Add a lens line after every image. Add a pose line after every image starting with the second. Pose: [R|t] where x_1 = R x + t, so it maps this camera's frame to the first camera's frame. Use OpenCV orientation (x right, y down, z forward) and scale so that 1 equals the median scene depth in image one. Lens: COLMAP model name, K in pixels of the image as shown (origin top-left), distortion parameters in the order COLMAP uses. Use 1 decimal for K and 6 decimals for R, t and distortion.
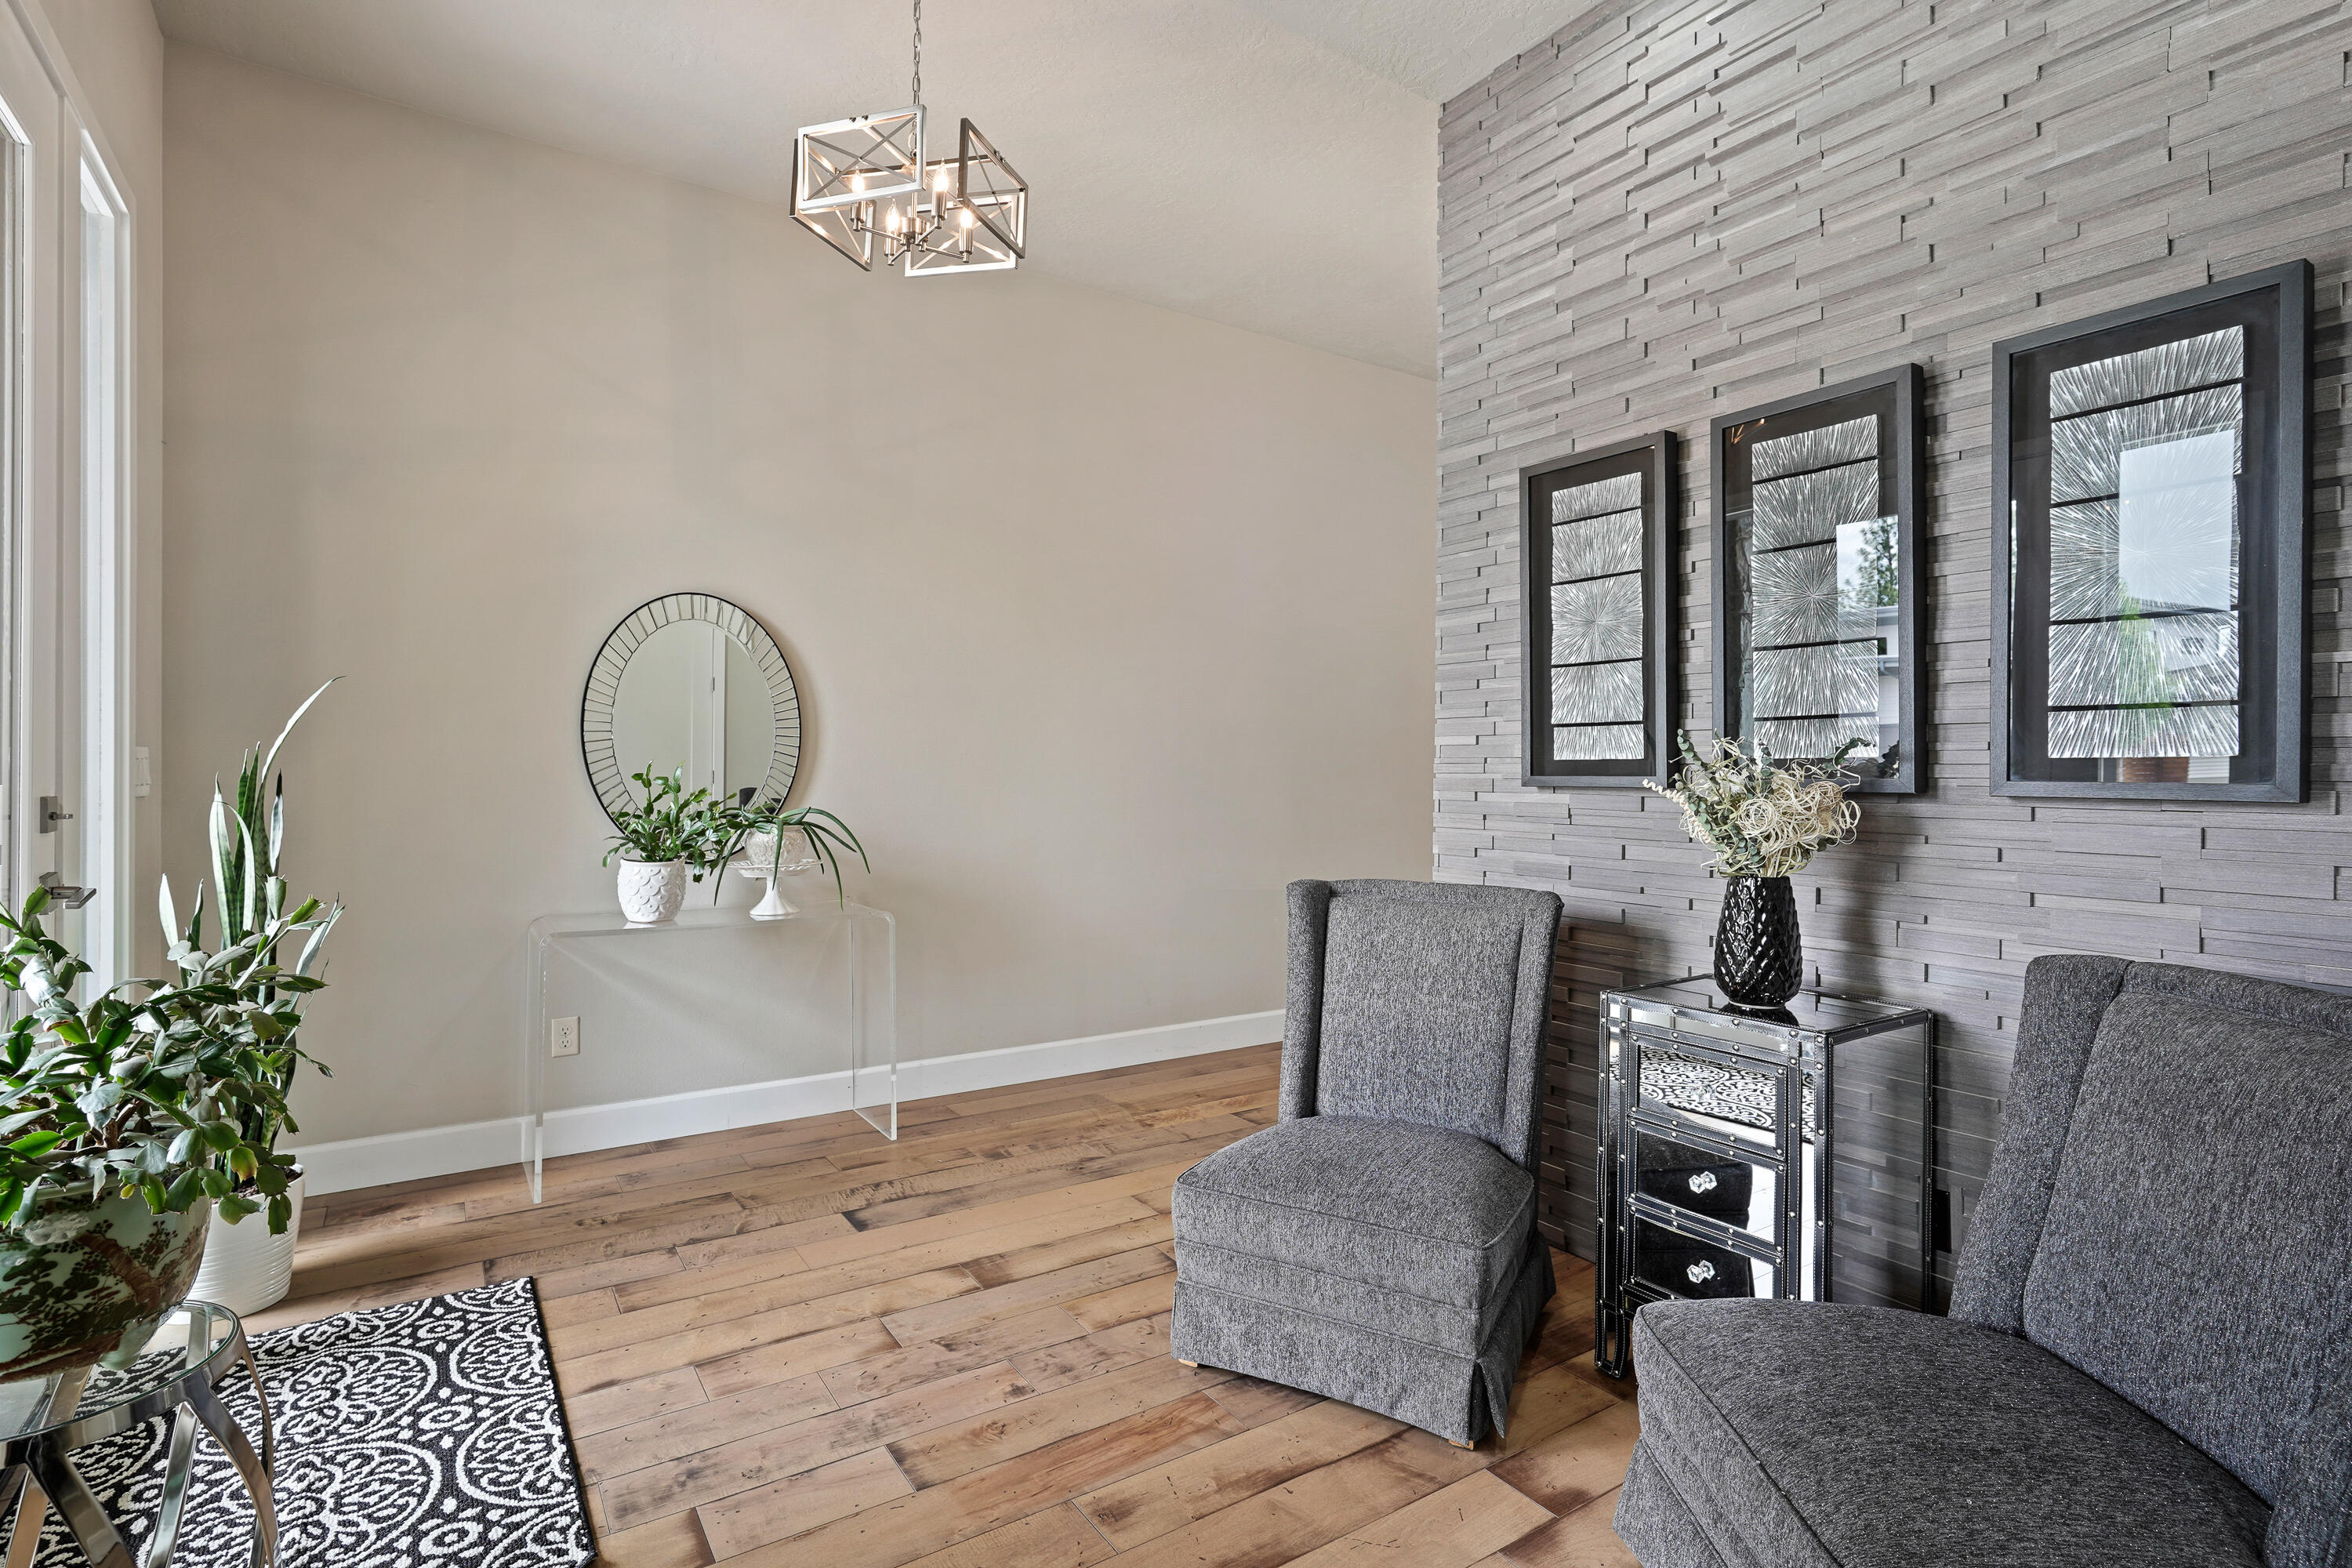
lens RADIAL K [[1138.4, 0, 1164.7], [0, 1138.4, 765.5], [0, 0, 1]] dist [-0.000854, -0.000498]
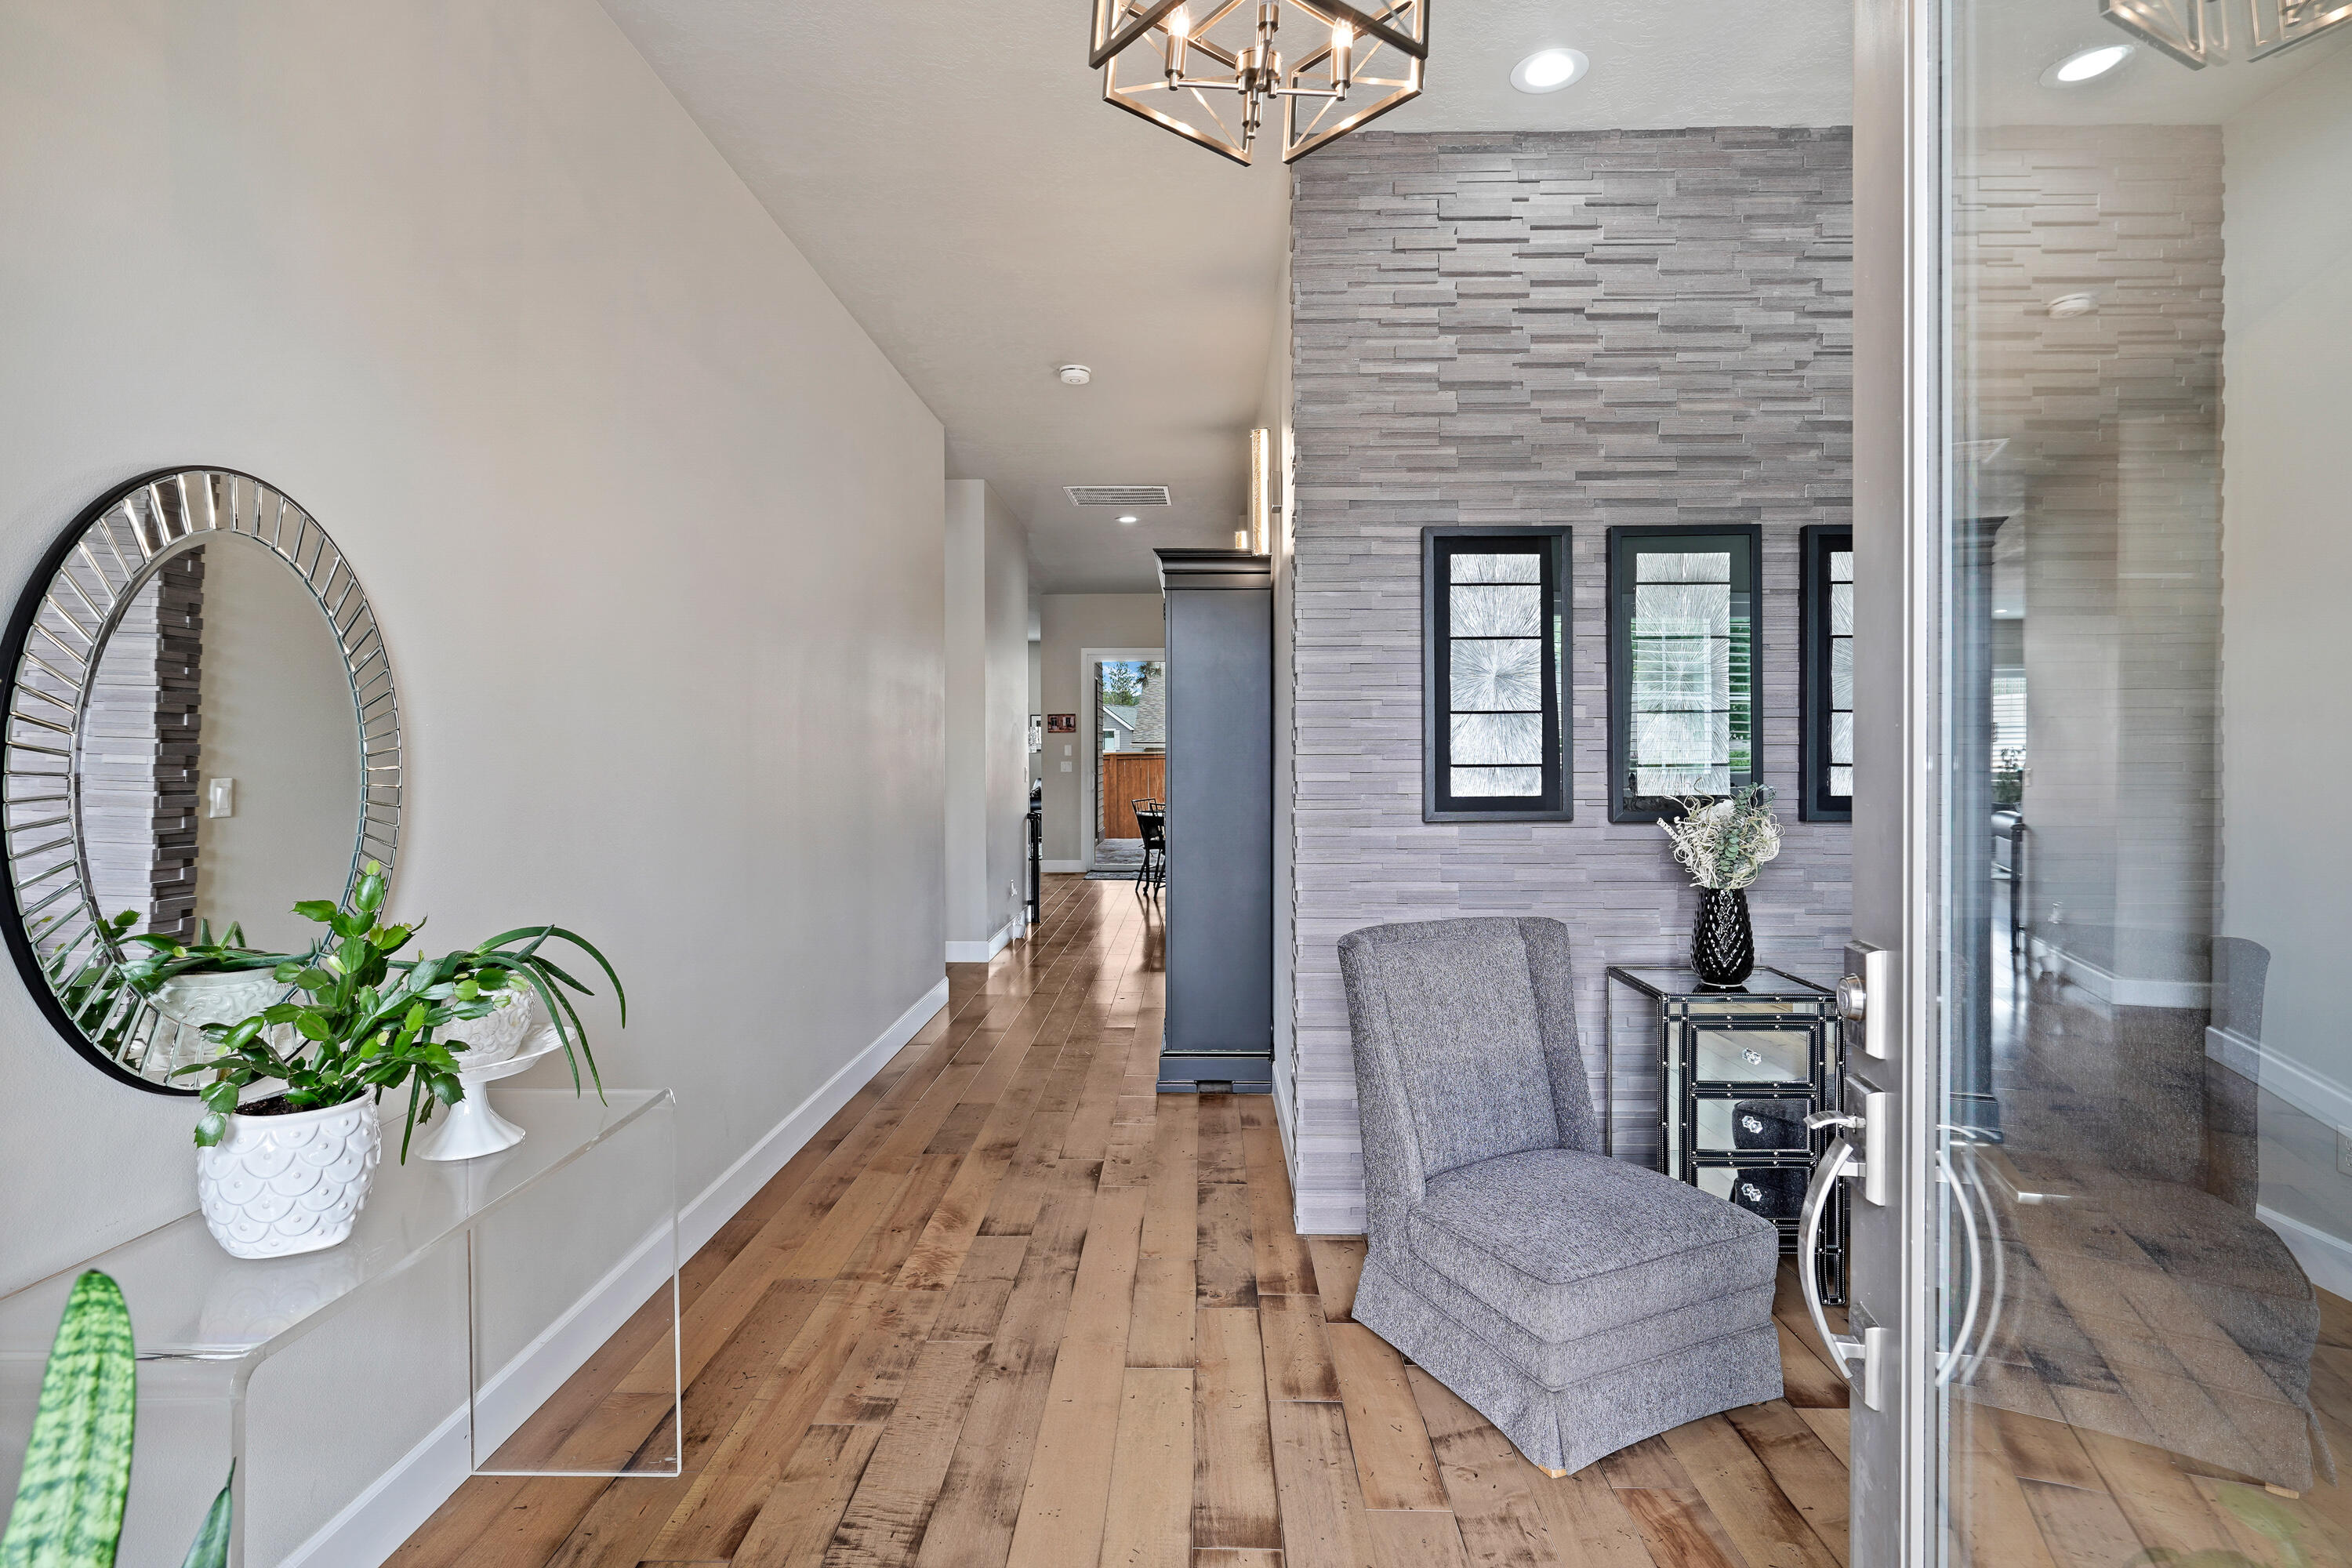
lens RADIAL K [[1162.7, 0, 1180.7], [0, 1162.7, 762.2], [0, 0, 1]] dist [-0.000139, 0.000408]
pose [[0.562546, -0.011560, 0.826685, -0.767478], [0.002882, 0.999924, 0.012022, -0.054510], [-0.826761, -0.004380, 0.562536, 0.601104]]
